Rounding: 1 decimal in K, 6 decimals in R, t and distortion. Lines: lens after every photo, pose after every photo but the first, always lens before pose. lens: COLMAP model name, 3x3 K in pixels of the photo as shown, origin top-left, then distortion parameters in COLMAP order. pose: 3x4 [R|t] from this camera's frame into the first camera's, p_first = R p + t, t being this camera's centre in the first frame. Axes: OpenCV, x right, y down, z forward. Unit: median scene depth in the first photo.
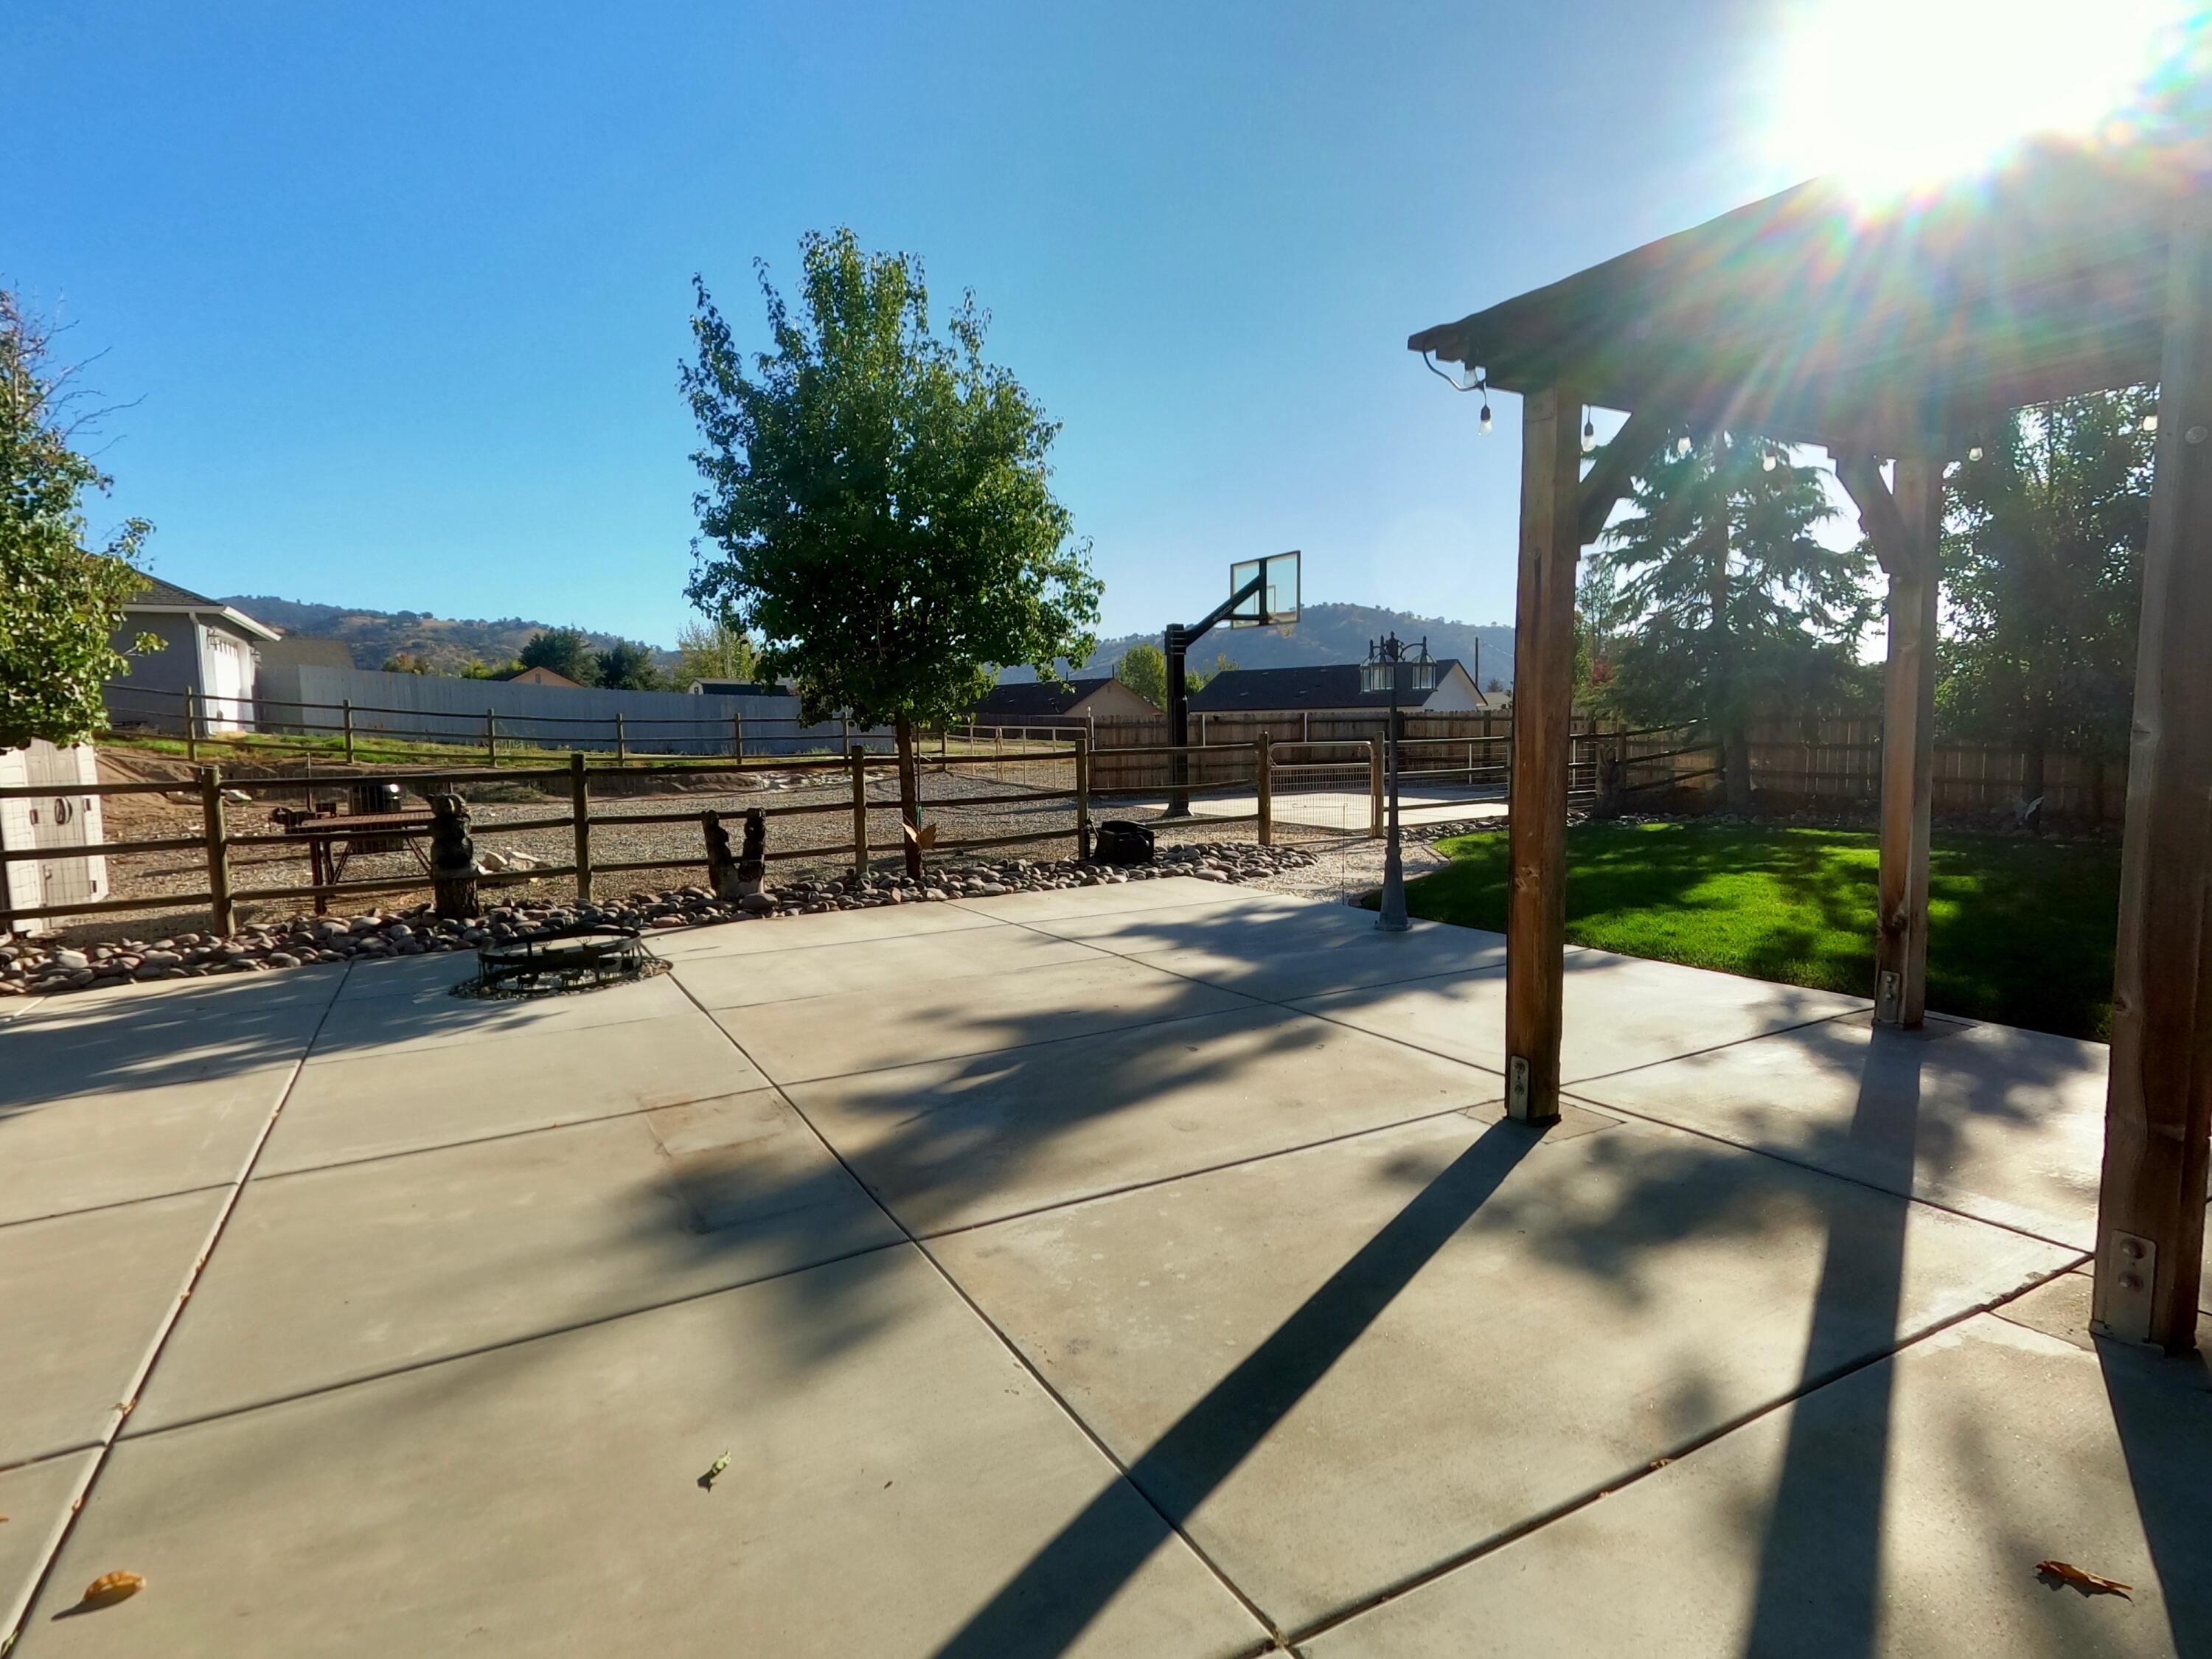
lens RADIAL K [[1165.9, 0, 1106.0], [0, 1165.9, 829.5], [0, 0, 1]] dist [-0.006307, 0.001247]
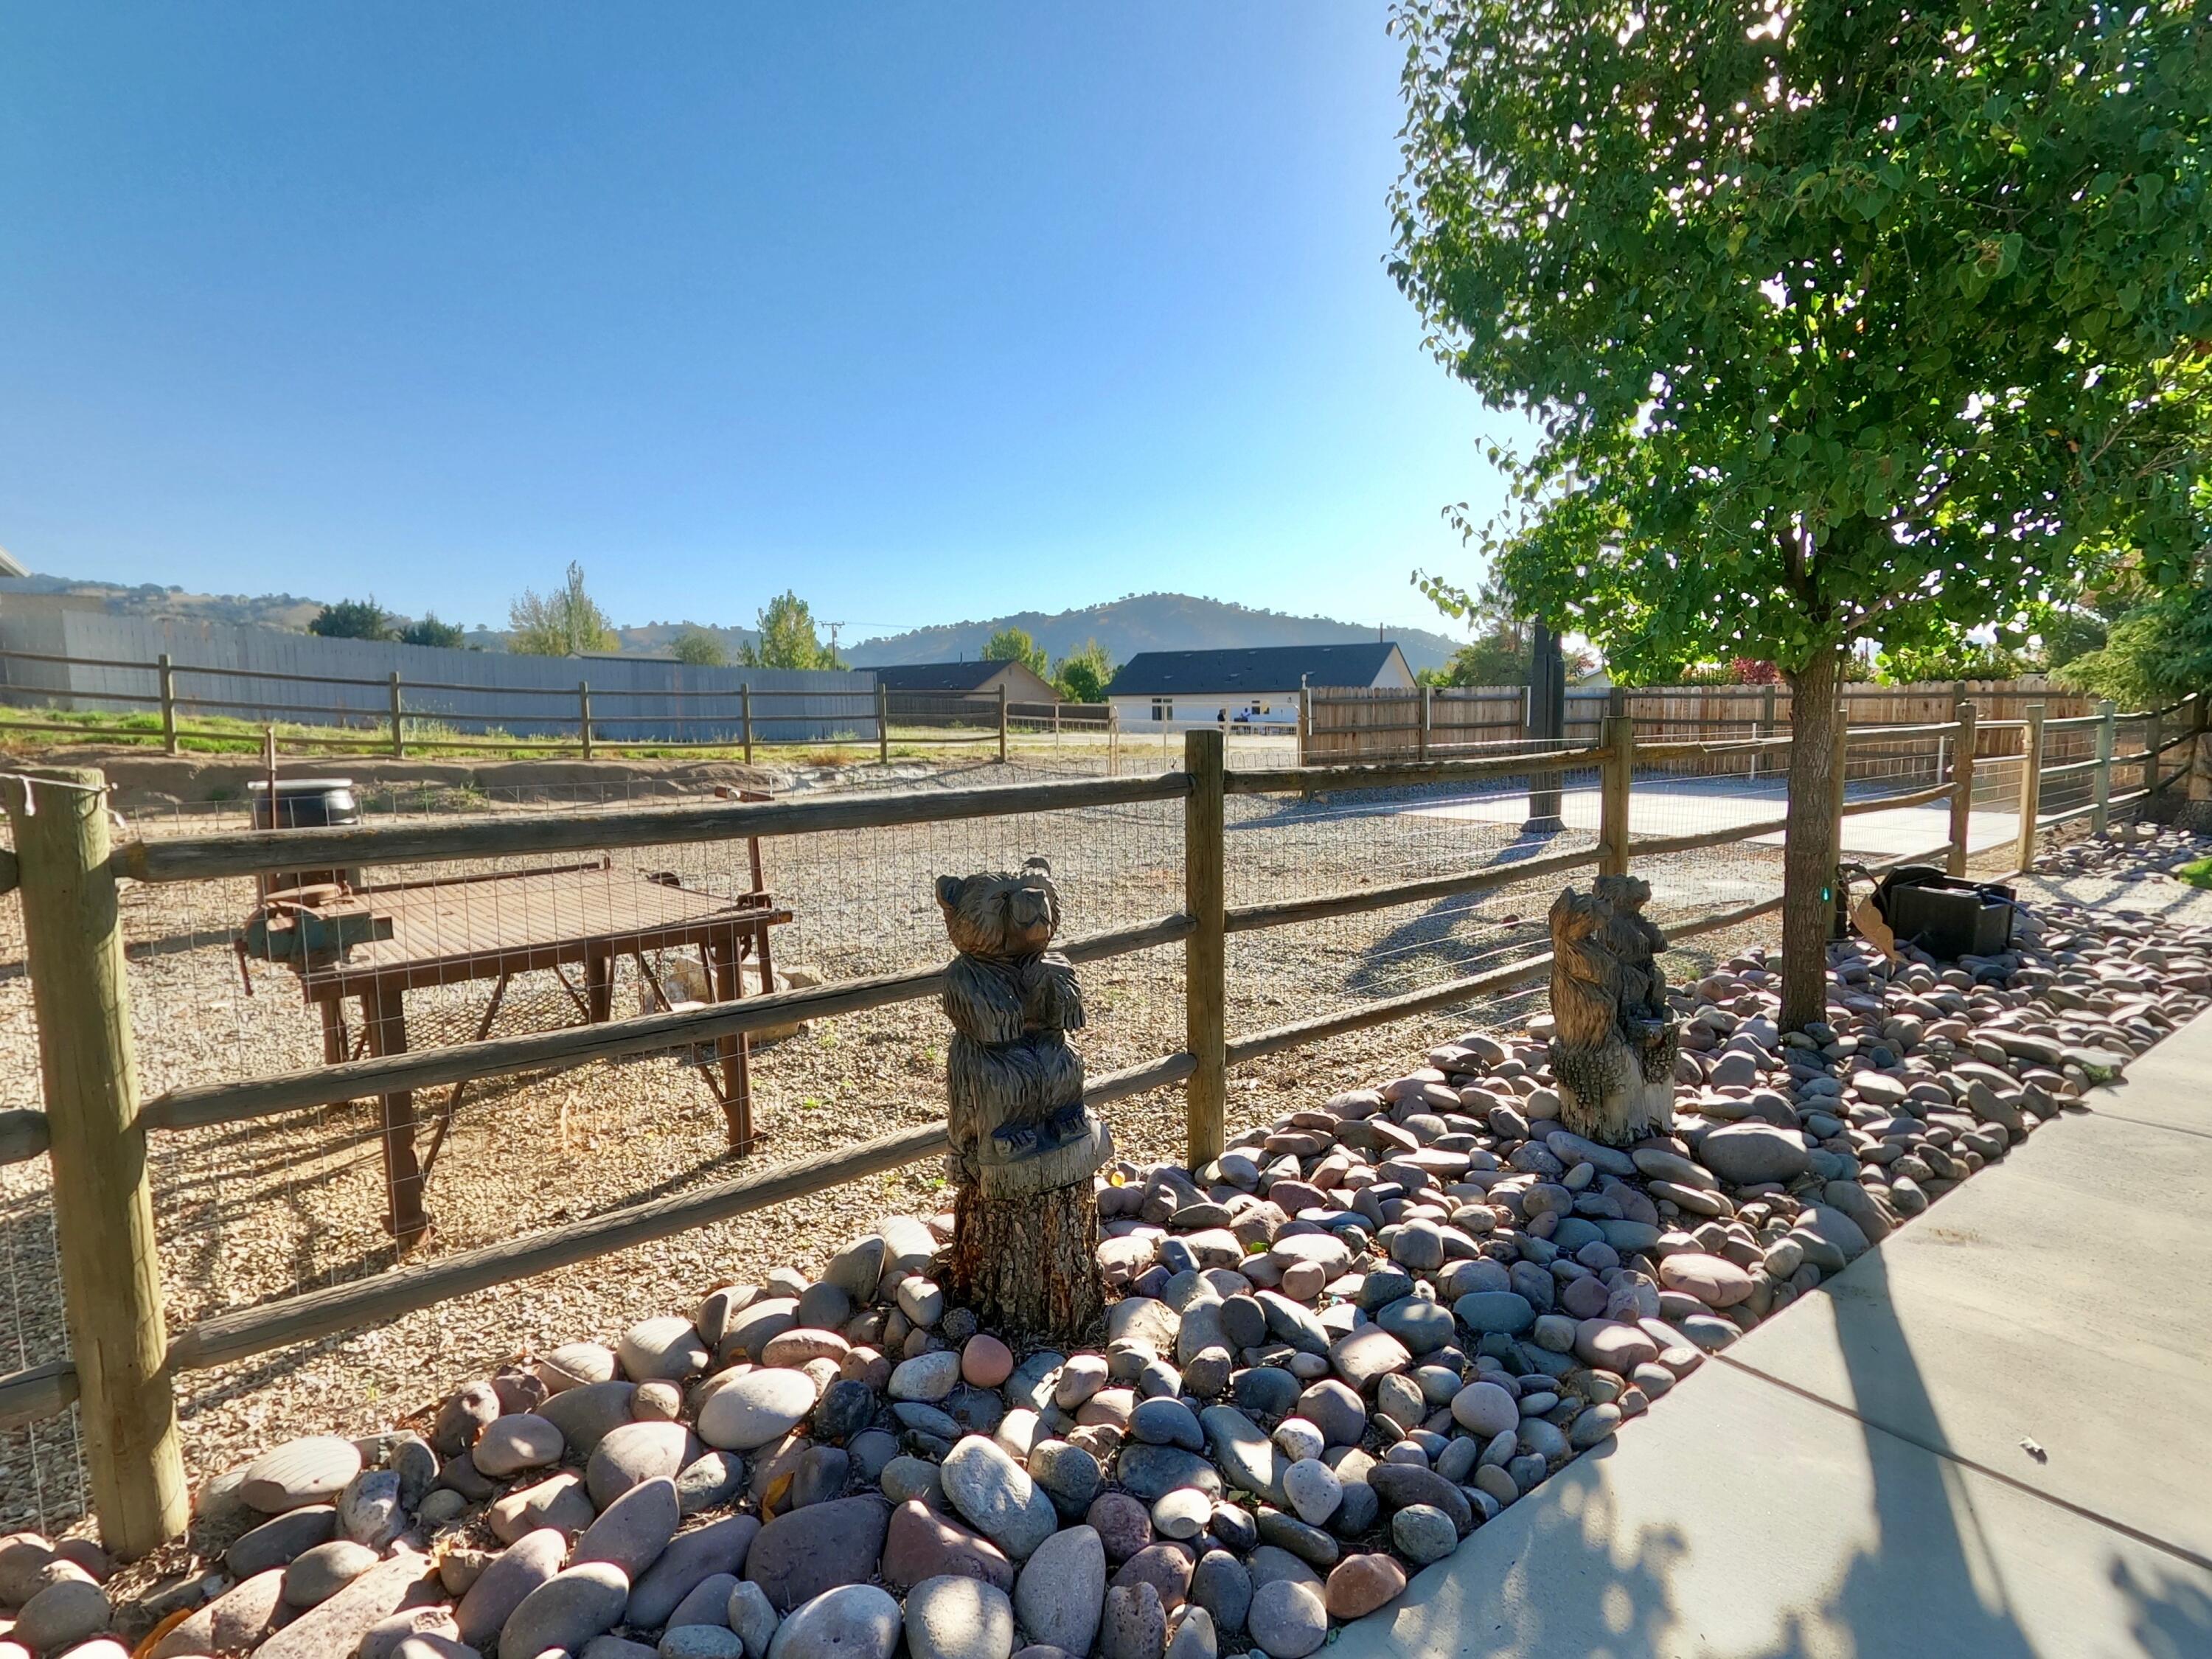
lens RADIAL K [[1165.9, 0, 1106.0], [0, 1165.9, 829.5], [0, 0, 1]] dist [-0.006307, 0.001247]
pose [[0.989500, -0.010922, 0.144119, -0.217066], [0.009438, 0.999895, 0.010977, -0.015903], [-0.144223, -0.009502, 0.989500, 0.269488]]
